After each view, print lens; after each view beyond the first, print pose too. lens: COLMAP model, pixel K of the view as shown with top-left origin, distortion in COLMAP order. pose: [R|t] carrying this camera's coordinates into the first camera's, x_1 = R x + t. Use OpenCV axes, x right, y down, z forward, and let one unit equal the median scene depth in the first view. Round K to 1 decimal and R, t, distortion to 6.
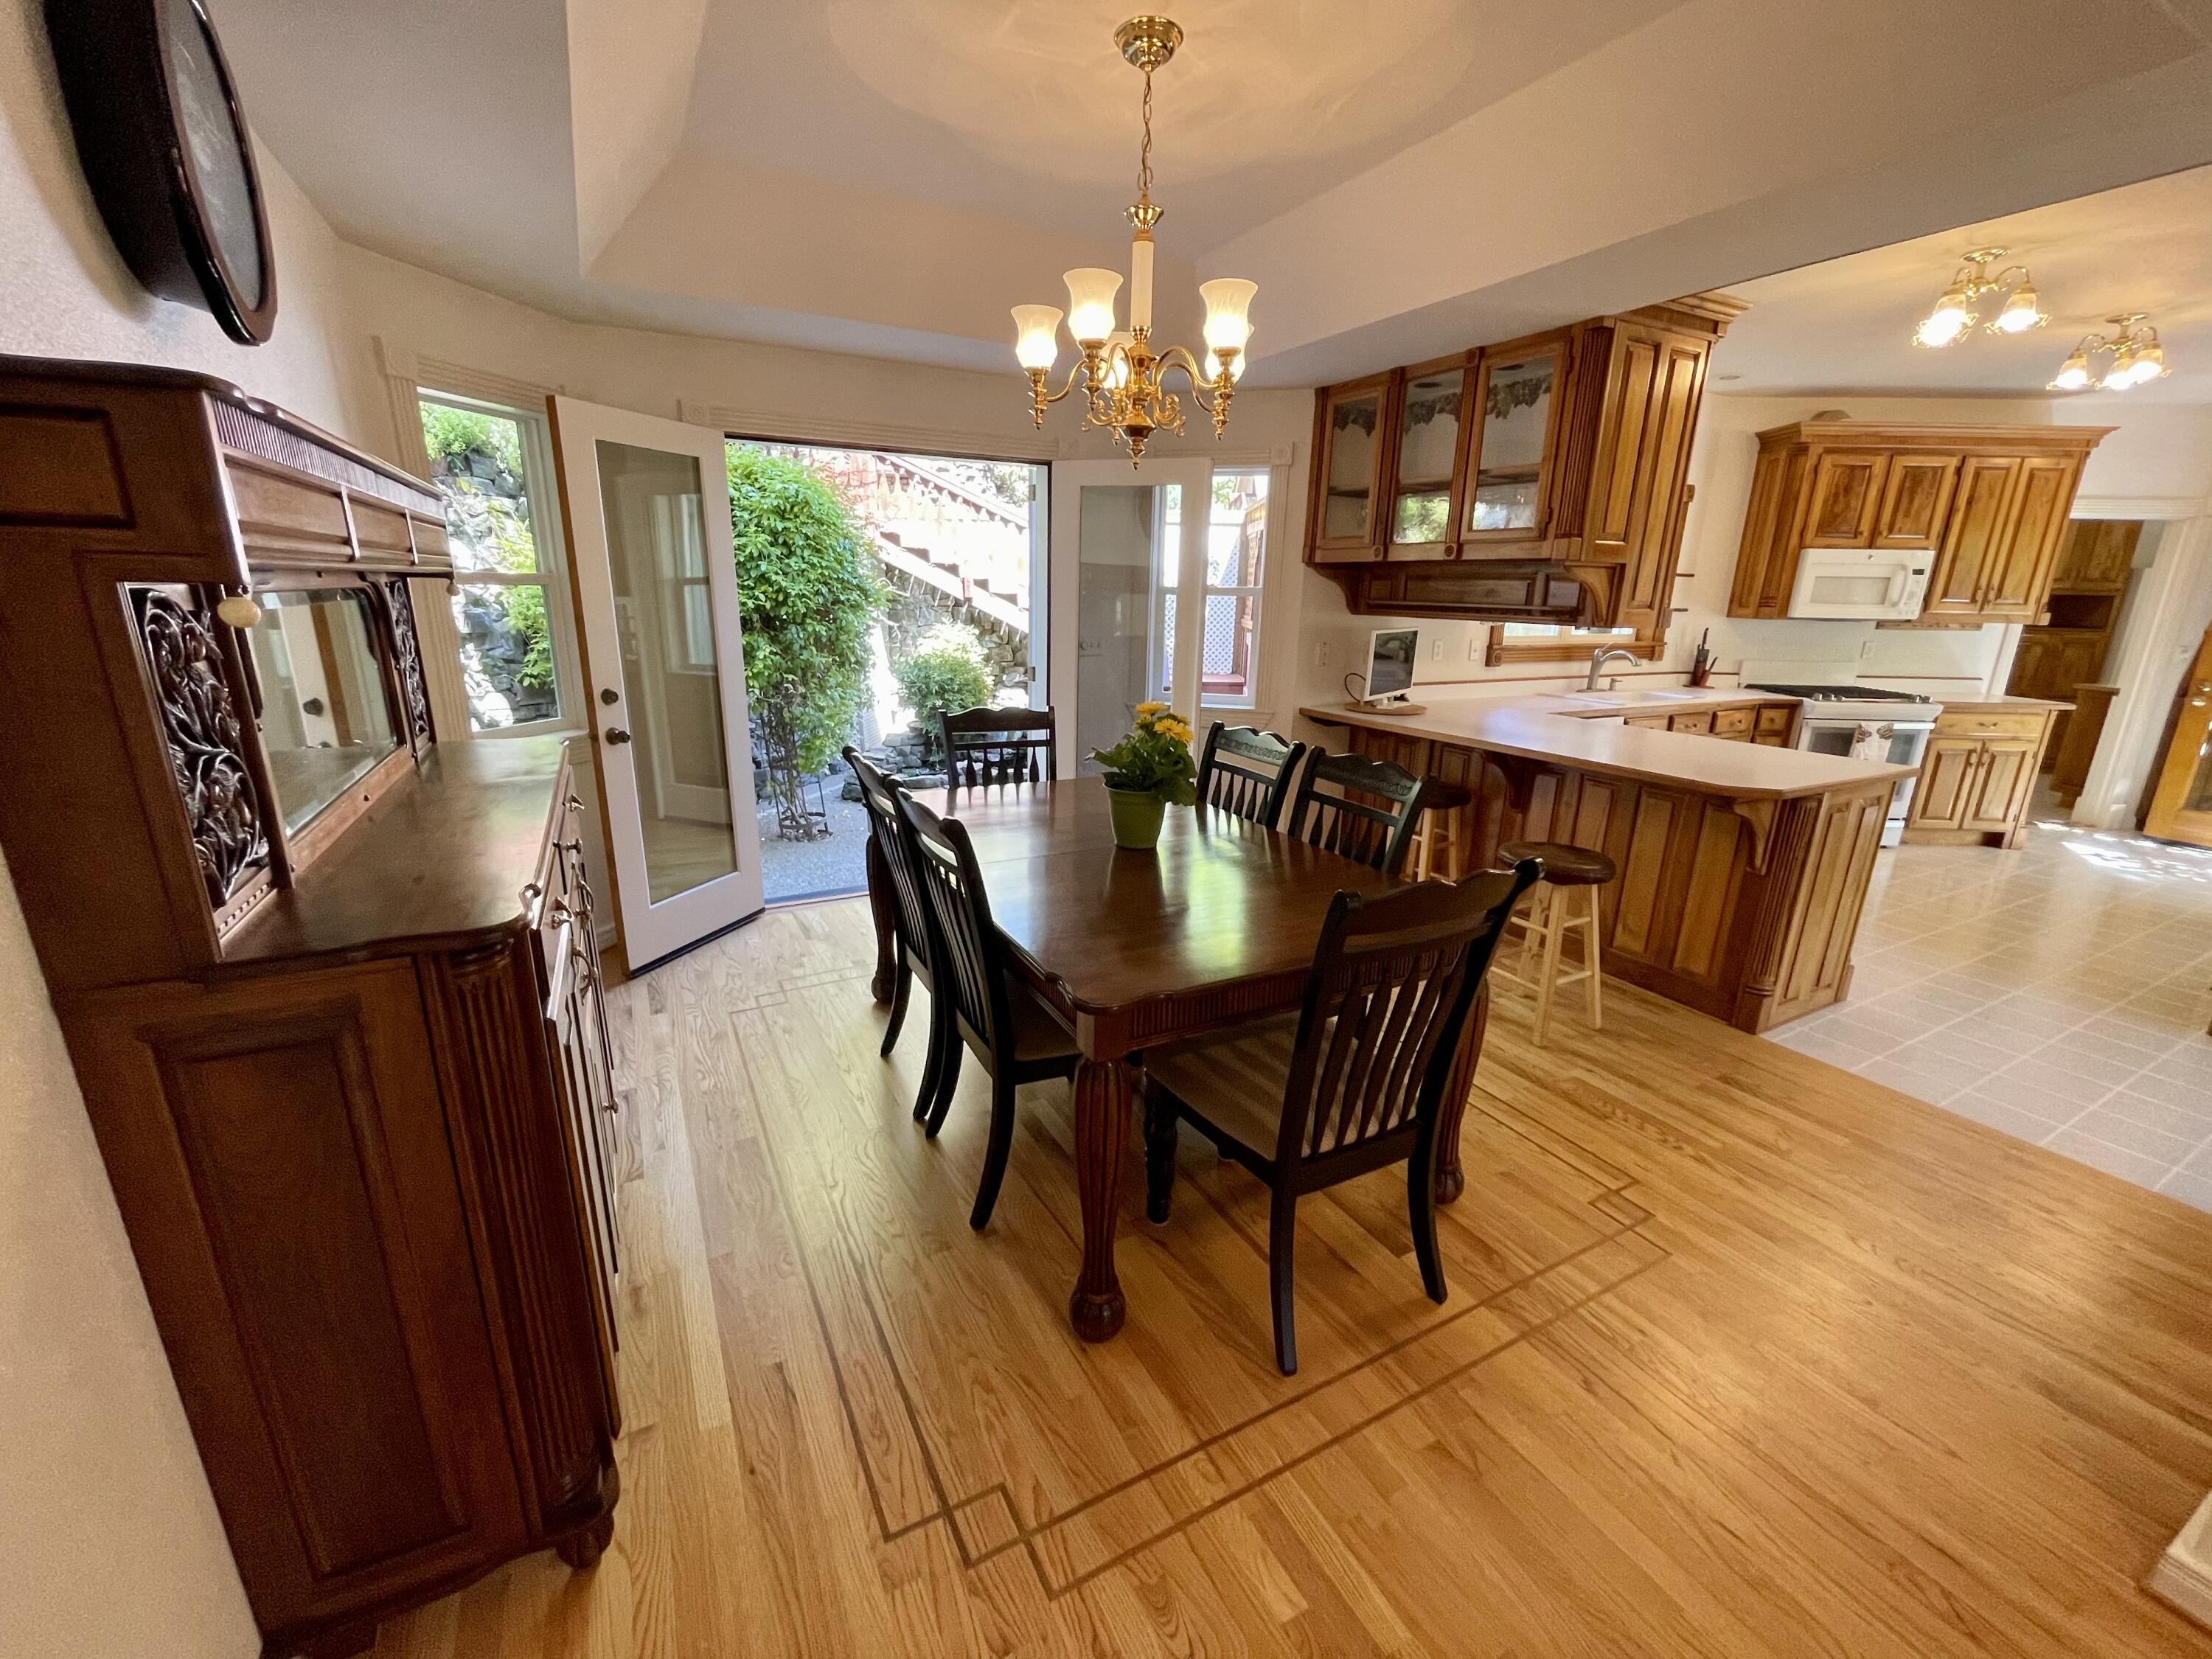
lens RADIAL K [[900.1, 0, 1101.7], [0, 900.1, 834.0], [0, 0, 1]] dist [0.000494, -0.000271]
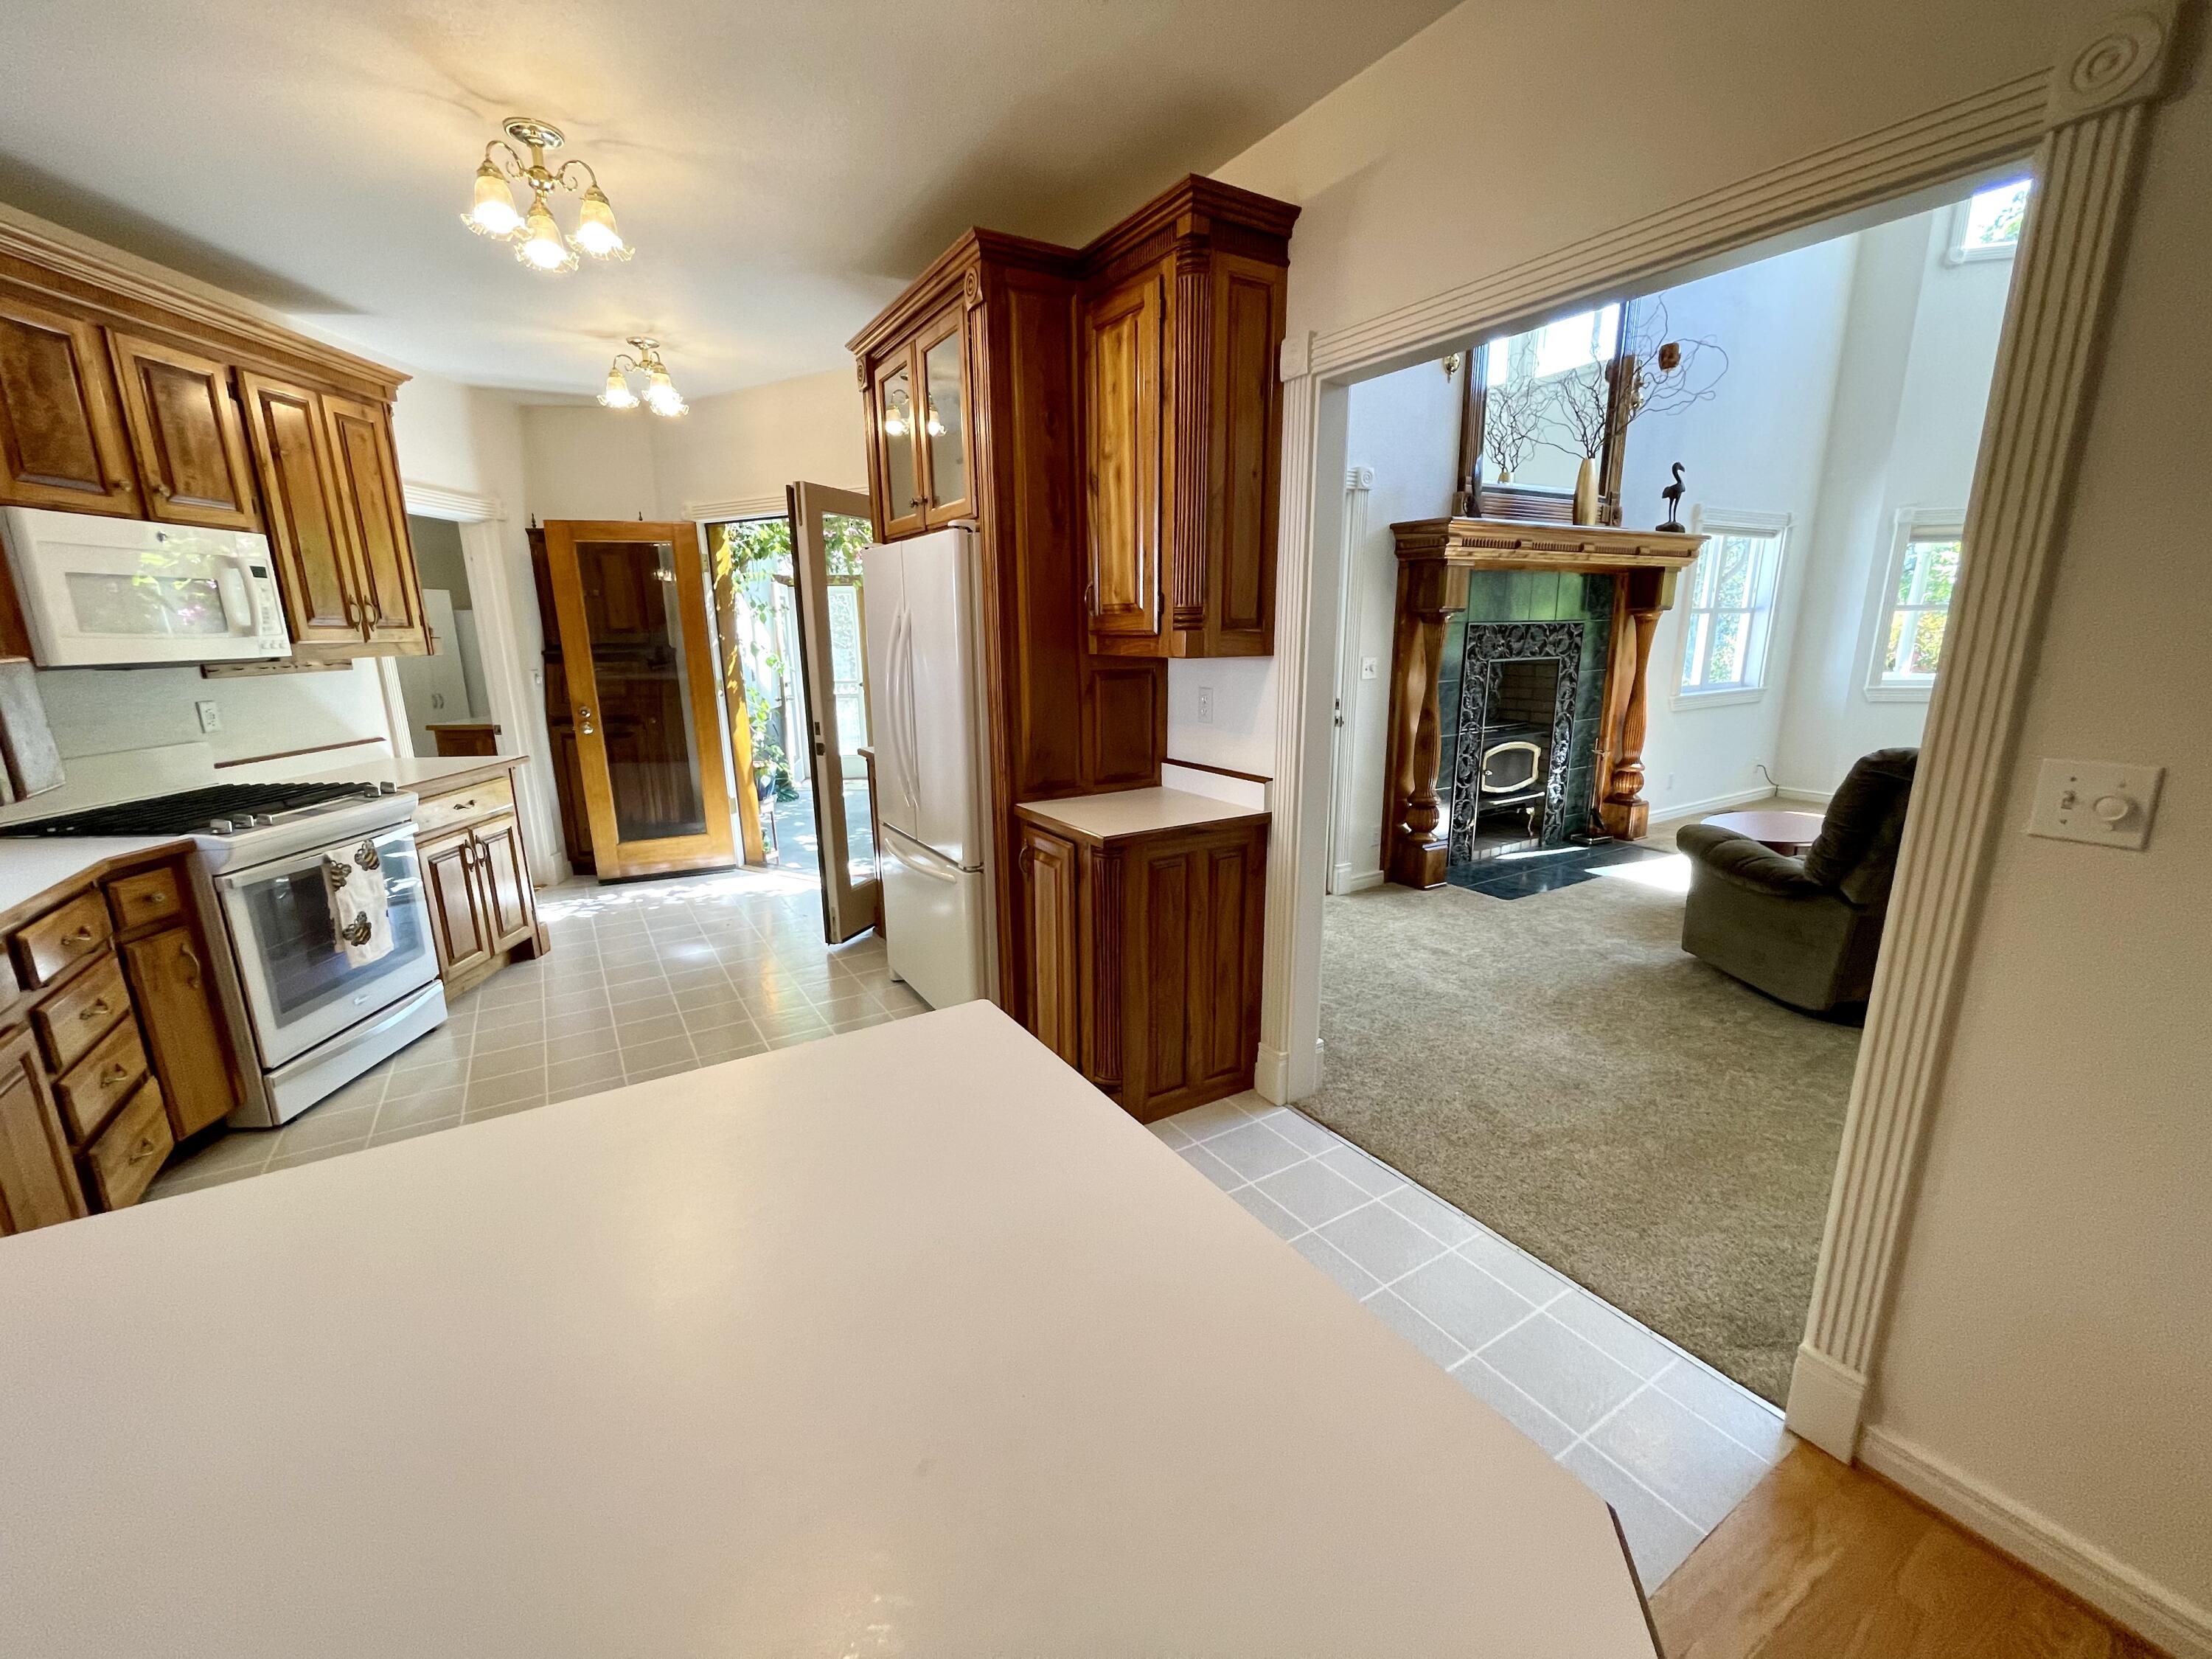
lens RADIAL K [[900.1, 0, 1108.1], [0, 900.1, 838.3], [0, 0, 1]] dist [0.000494, -0.000271]
pose [[-0.069790, -0.247635, 0.966336, 0.297542], [0.280092, 0.924866, 0.257237, -0.135634], [-0.957433, 0.288616, 0.004814, 0.542949]]
